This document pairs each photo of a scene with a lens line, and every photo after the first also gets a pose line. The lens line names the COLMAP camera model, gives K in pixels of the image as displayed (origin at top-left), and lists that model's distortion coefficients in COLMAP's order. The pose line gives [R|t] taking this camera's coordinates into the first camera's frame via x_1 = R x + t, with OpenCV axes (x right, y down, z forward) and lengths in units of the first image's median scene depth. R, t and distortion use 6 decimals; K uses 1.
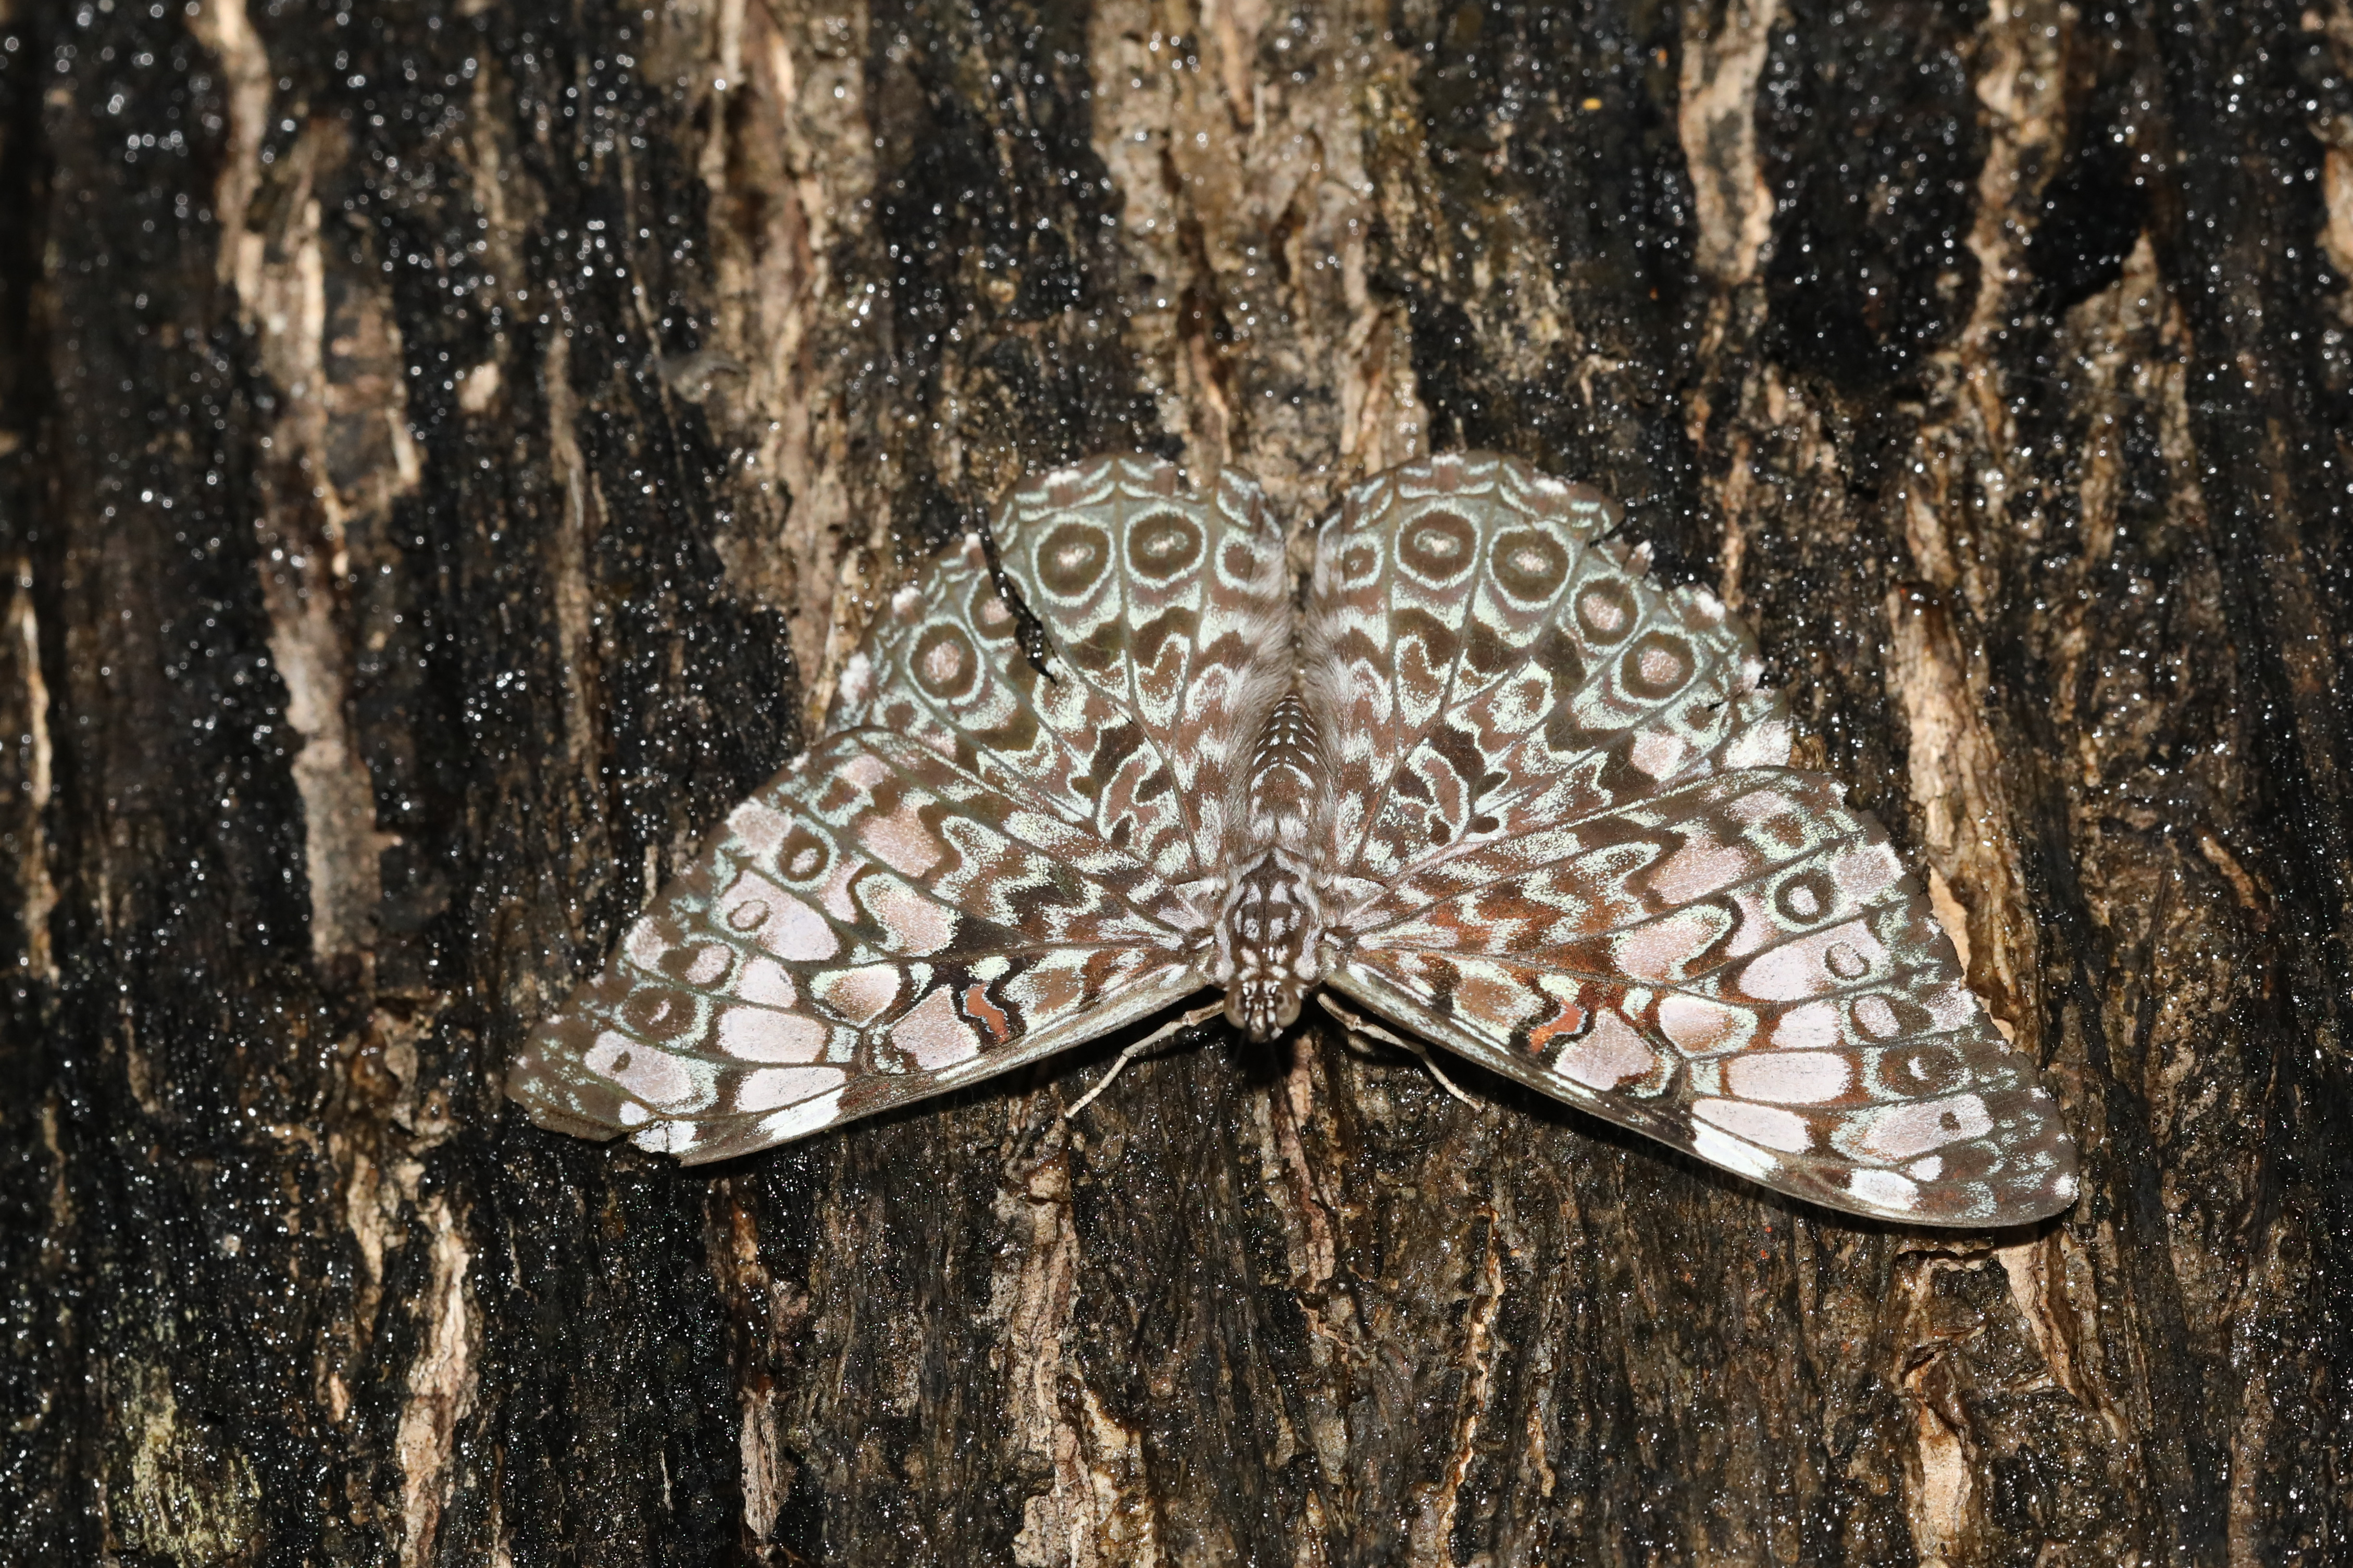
lens RADIAL K [[12384.0, 0, 1261.4], [0, 12384.0, 712.3], [0, 0, 1]] dist [1.522672, -3.846683]
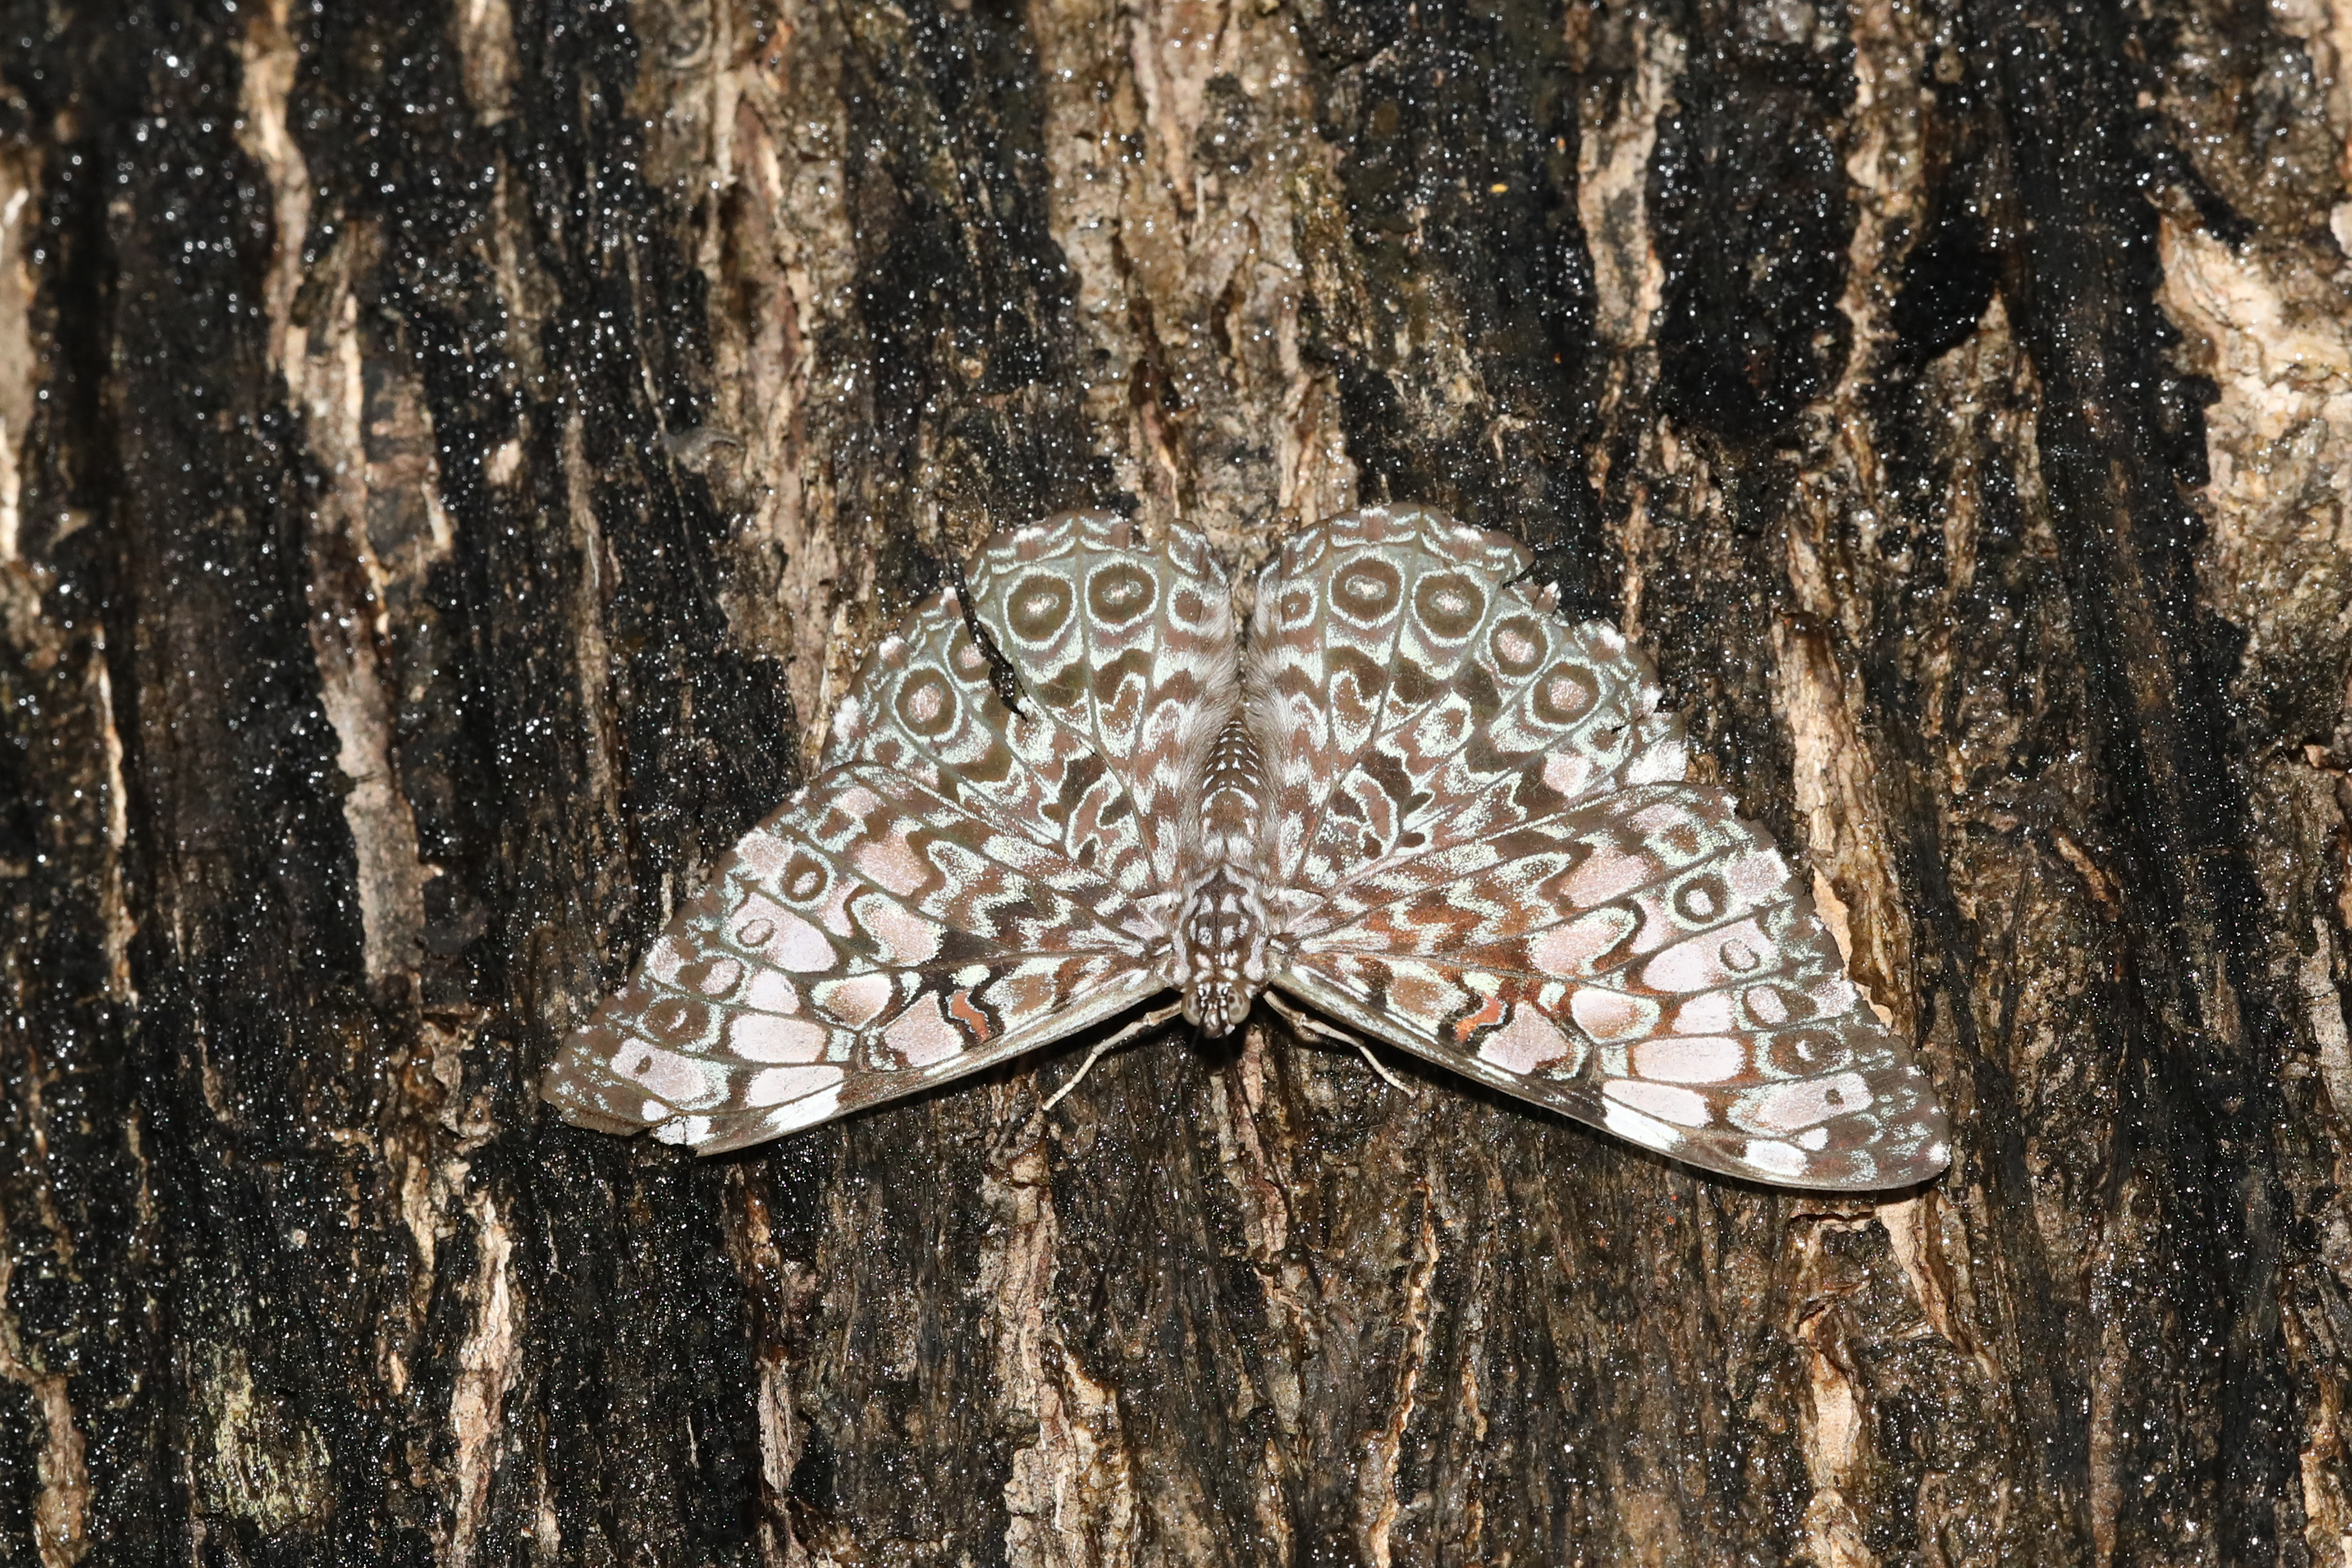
lens RADIAL K [[12788.9, 0, 1180.2], [0, 12788.9, 675.2], [0, 0, 1]] dist [1.963298, -15.069340]
pose [[0.999779, -0.020117, -0.006171, 0.004416], [0.020118, 0.999798, -0.000011, -0.006078], [0.006170, -0.000114, 0.999981, -0.151698]]
